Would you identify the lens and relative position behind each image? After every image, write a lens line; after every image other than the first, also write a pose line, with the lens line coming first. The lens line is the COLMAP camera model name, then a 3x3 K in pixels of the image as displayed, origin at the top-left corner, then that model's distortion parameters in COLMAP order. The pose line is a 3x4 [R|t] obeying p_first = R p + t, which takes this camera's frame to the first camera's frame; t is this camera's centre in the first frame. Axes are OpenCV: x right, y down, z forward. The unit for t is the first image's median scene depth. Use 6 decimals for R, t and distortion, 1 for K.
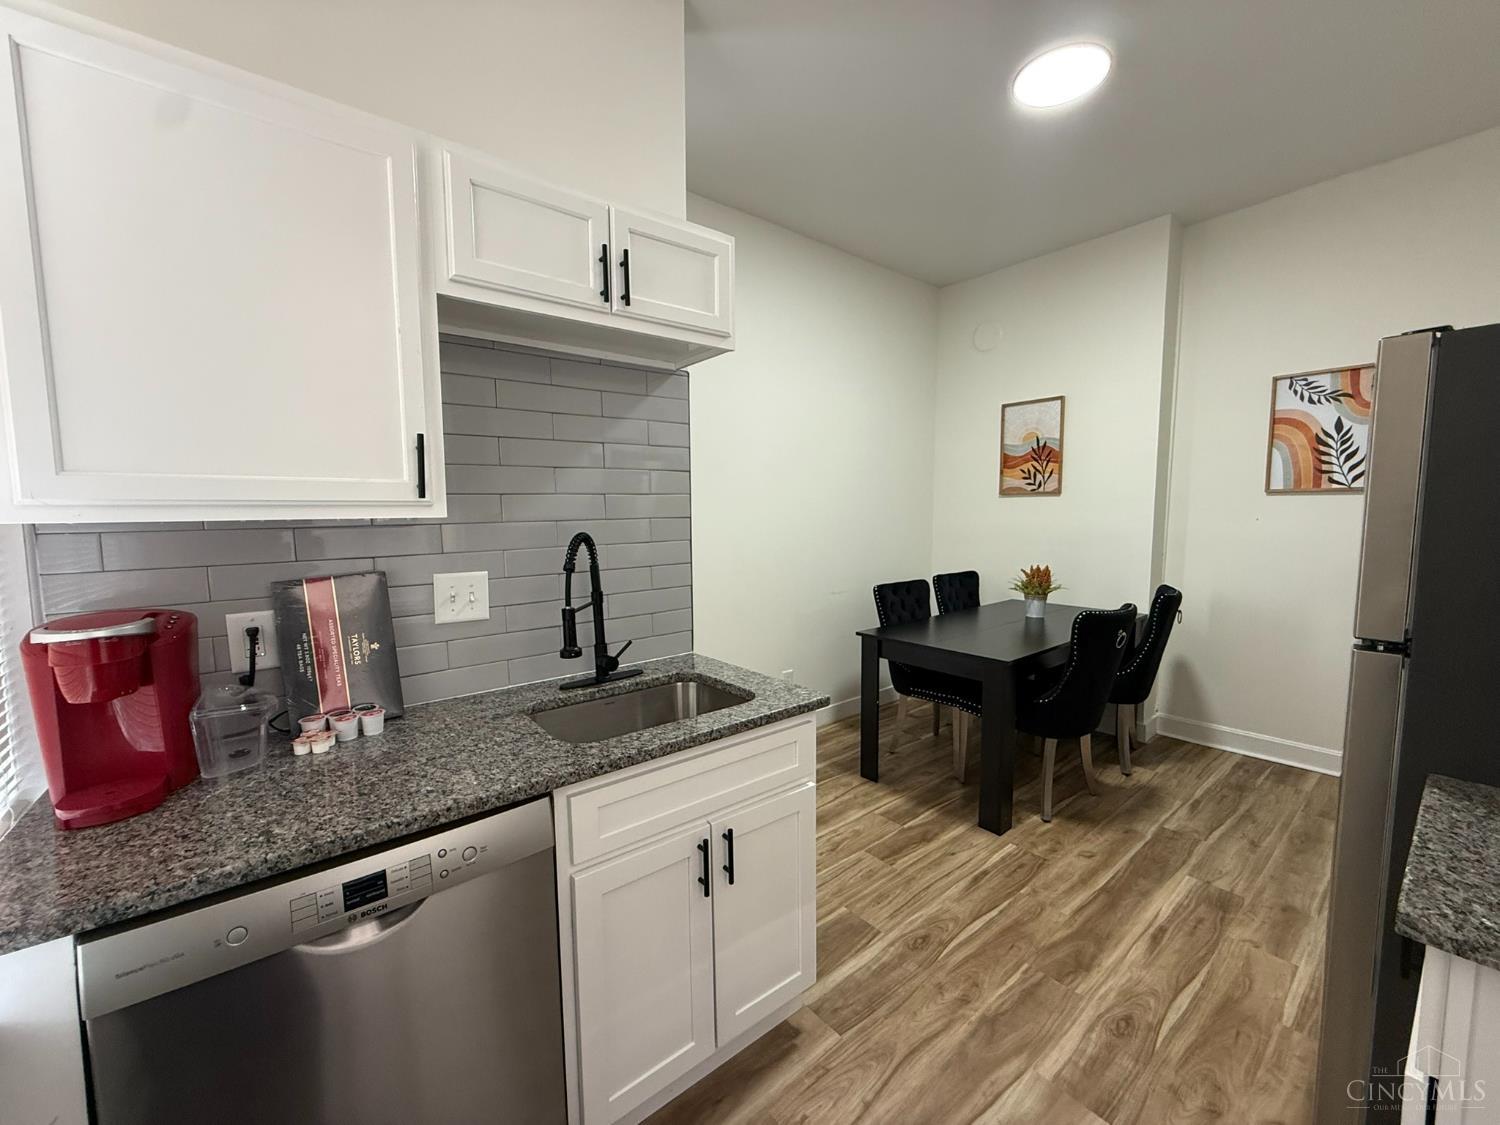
lens RADIAL K [[597.7, 0, 746.8], [0, 597.7, 566.3], [0, 0, 1]] dist [0.000005, -0.000117]
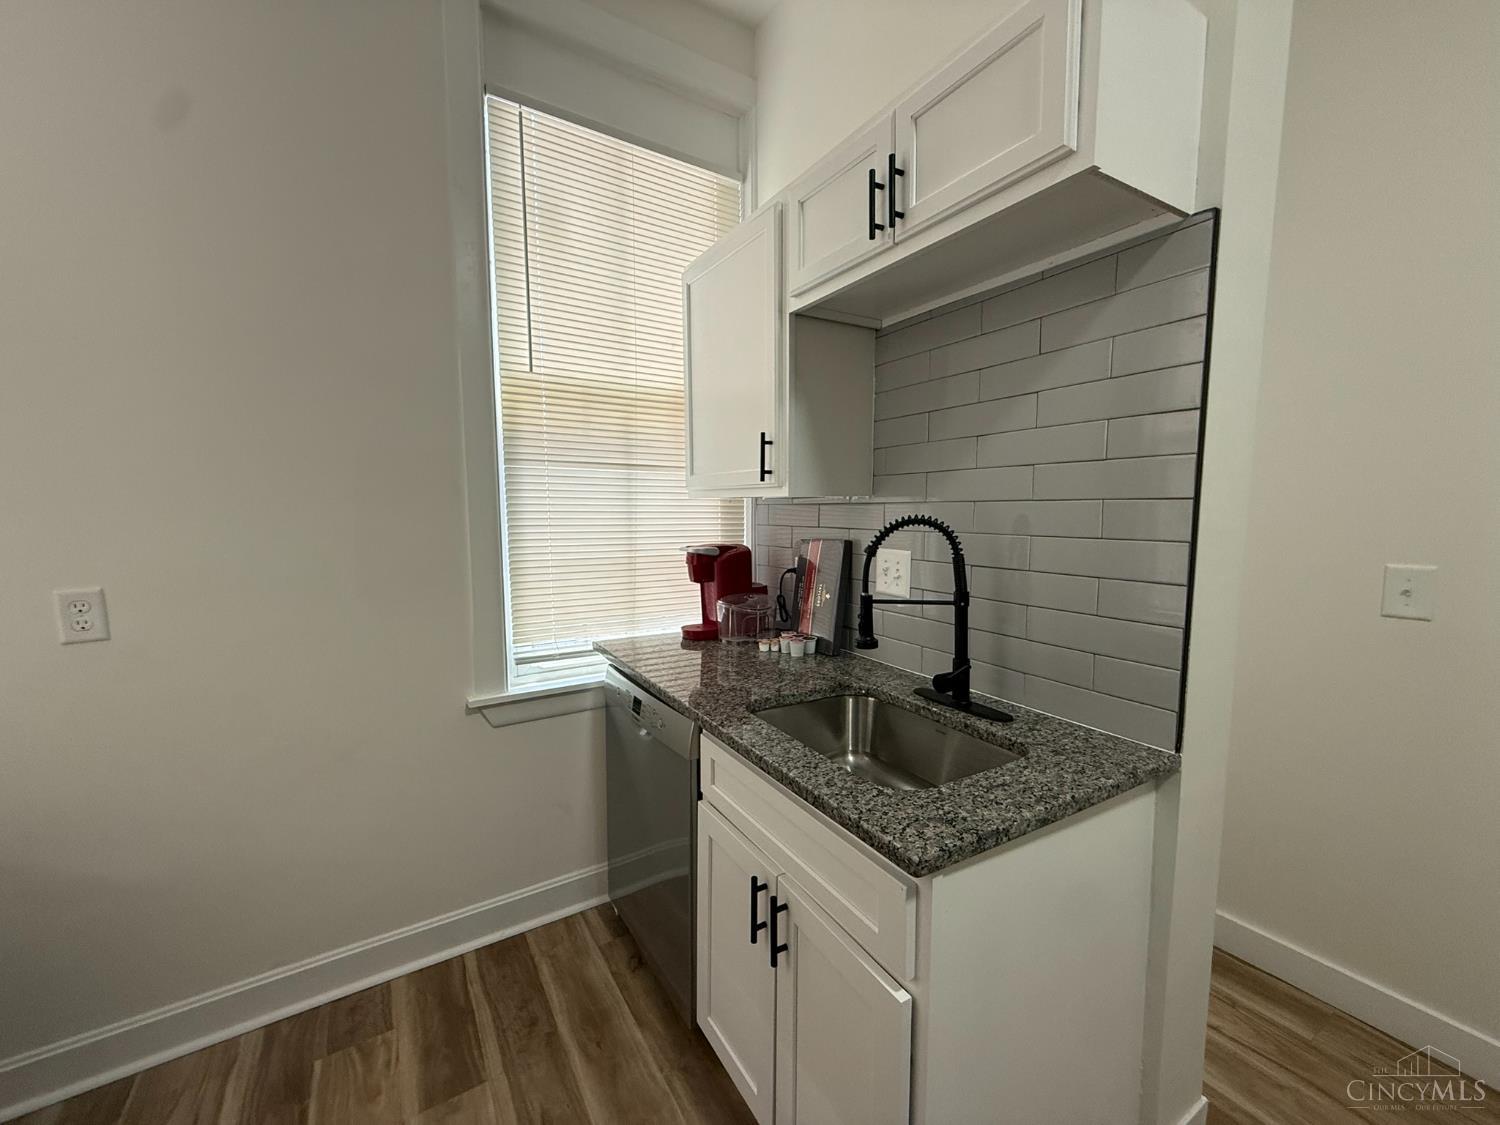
lens RADIAL K [[597.7, 0, 746.8], [0, 597.7, 566.3], [0, 0, 1]] dist [0.000005, -0.000117]
pose [[-0.119826, 0.110592, -0.986616, 0.654770], [-0.082929, 0.989188, 0.120952, -0.071500], [0.989325, 0.096312, -0.109359, 0.941675]]
